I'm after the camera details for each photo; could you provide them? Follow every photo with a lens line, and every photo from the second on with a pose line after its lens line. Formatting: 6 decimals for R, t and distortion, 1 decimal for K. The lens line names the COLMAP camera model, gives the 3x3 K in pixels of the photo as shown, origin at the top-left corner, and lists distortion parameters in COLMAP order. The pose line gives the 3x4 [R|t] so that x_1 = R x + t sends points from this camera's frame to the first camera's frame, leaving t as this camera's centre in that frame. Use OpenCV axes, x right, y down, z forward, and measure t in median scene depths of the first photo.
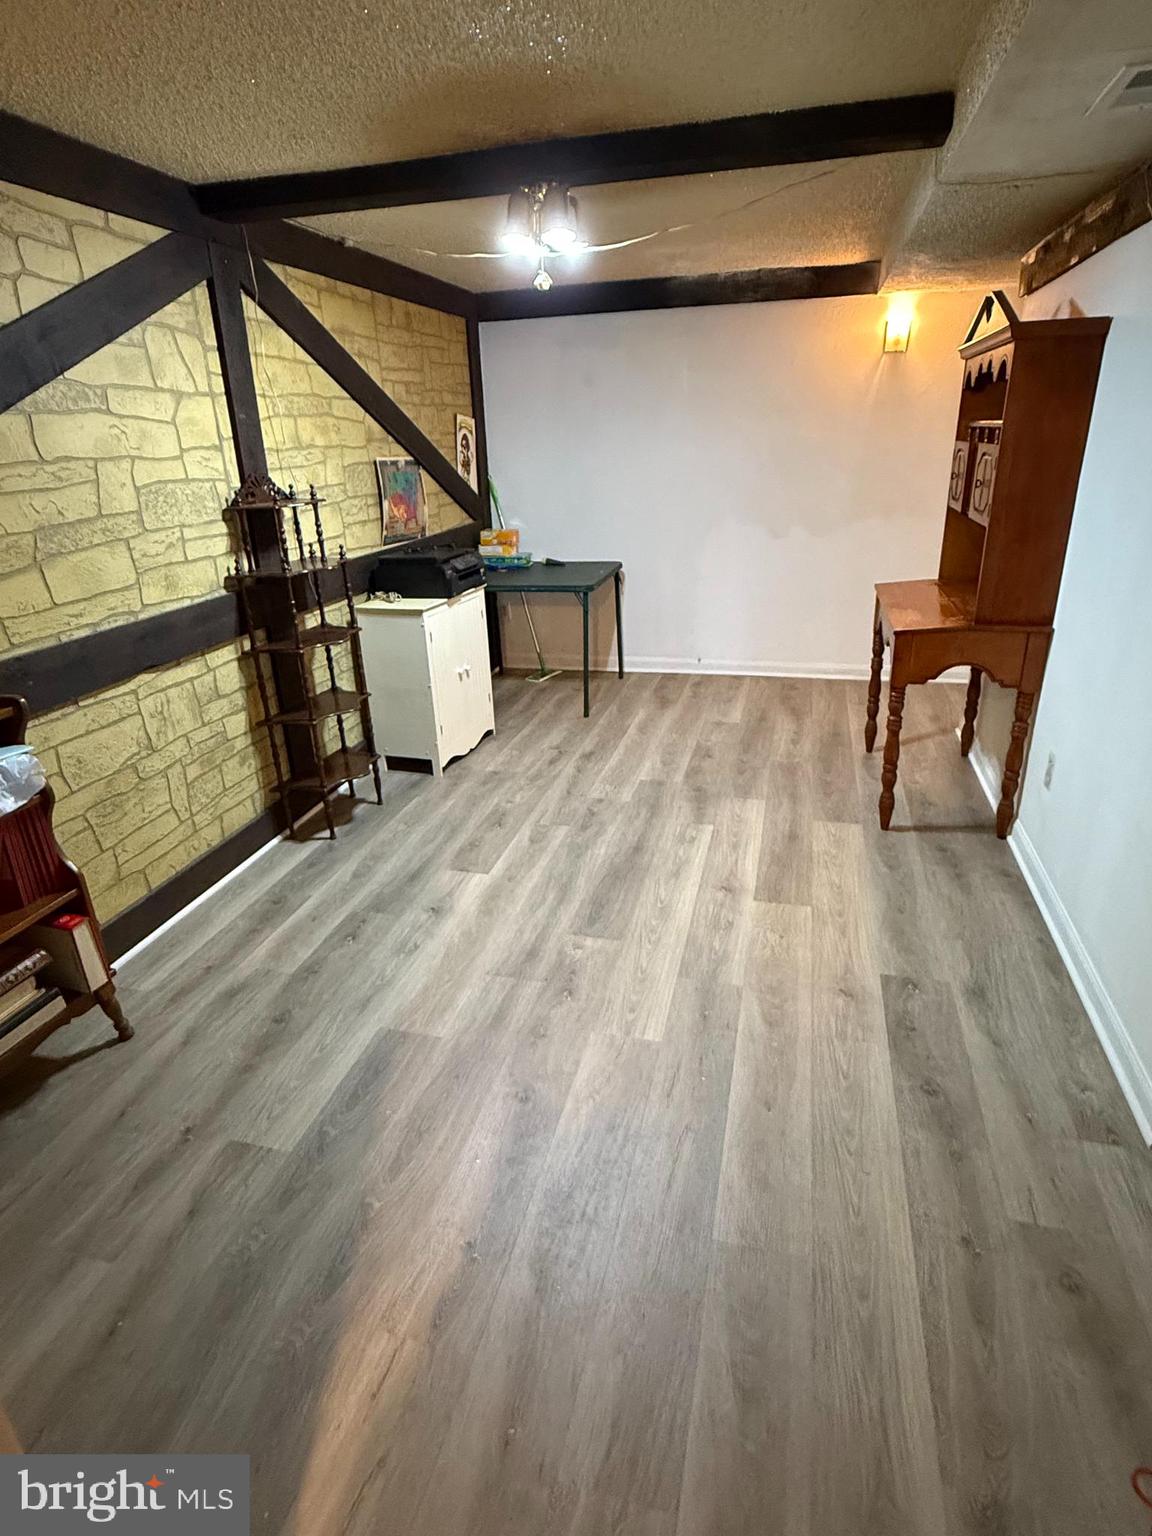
lens RADIAL K [[822.0, 0, 575.1], [0, 822.0, 768.9], [0, 0, 1]] dist [0.000178, -0.004123]
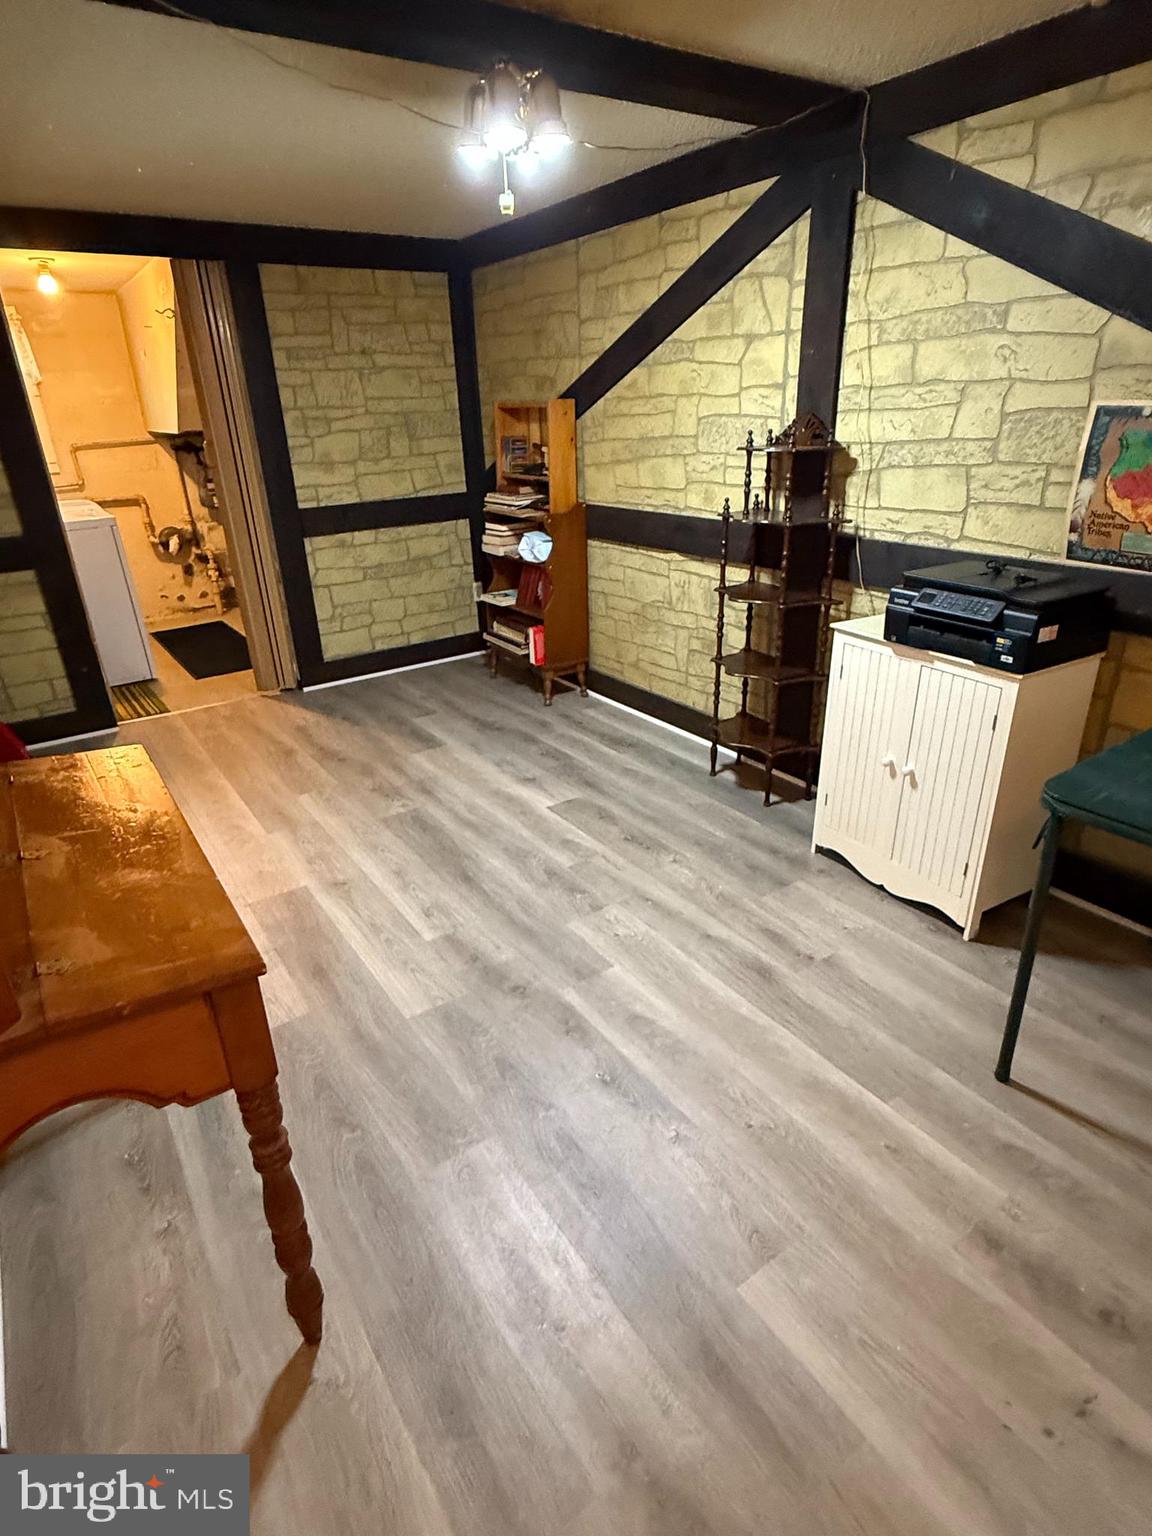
lens RADIAL K [[822.0, 0, 573.5], [0, 822.0, 771.8], [0, 0, 1]] dist [0.000178, -0.004123]
pose [[-0.651566, 0.360745, -0.667327, 0.604669], [-0.234458, 0.740856, 0.629414, -0.626871], [0.721451, 0.566565, -0.398137, 1.514099]]
